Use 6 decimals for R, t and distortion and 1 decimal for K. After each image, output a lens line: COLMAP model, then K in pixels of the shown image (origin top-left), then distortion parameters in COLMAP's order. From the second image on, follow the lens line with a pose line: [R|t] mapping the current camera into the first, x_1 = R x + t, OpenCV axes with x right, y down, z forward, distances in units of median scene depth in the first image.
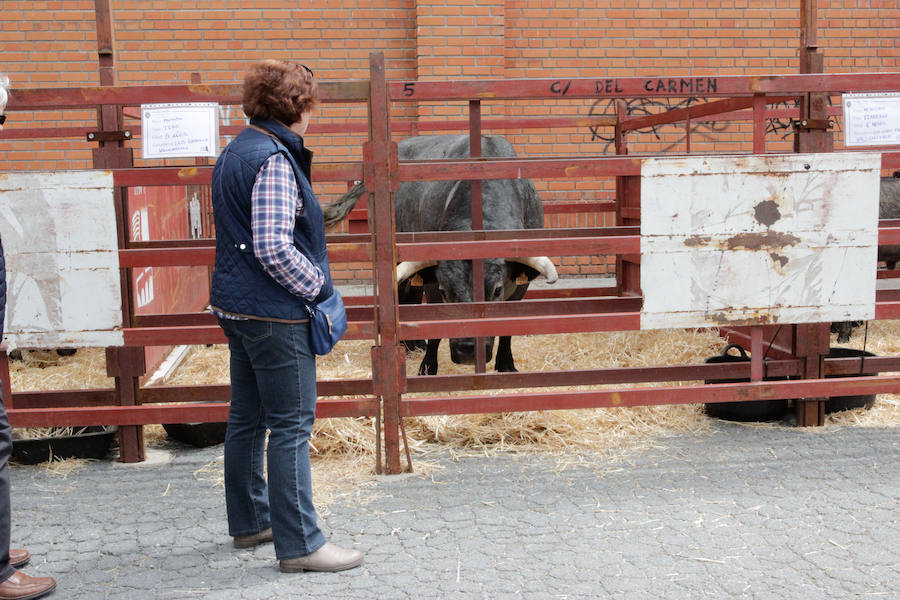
lens RADIAL K [[1063.2, 0, 450.0], [0, 1063.2, 300.0], [0, 0, 1]] dist [-0.038817, 0.058594]
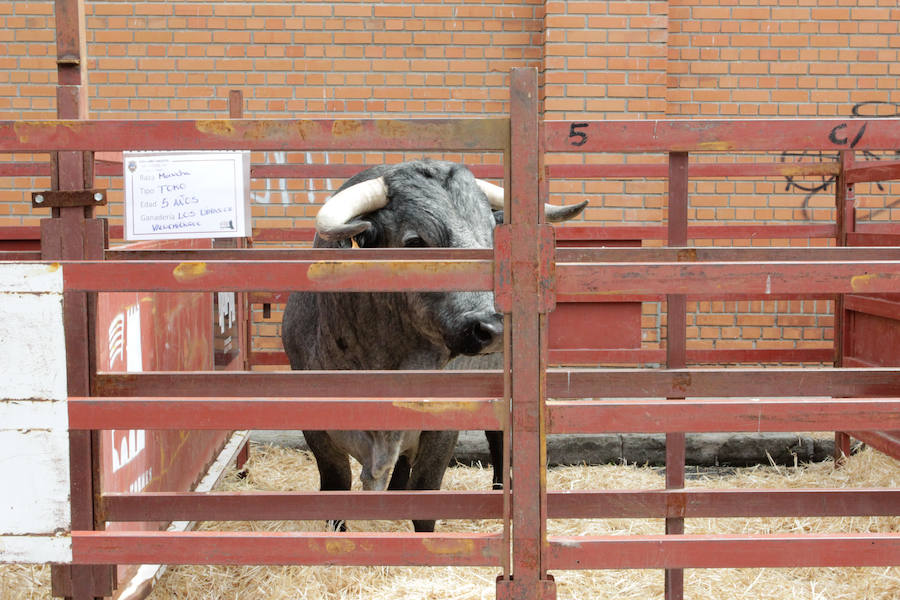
lens RADIAL K [[1267.0, 0, 450.0], [0, 1267.0, 300.0], [0, 0, 1]] dist [-0.013207, 0.088876]
pose [[0.996558, 0.027185, -0.078319, -0.048275], [-0.030561, 0.998640, -0.042237, -0.073917], [0.077064, 0.044485, 0.996033, 0.302543]]
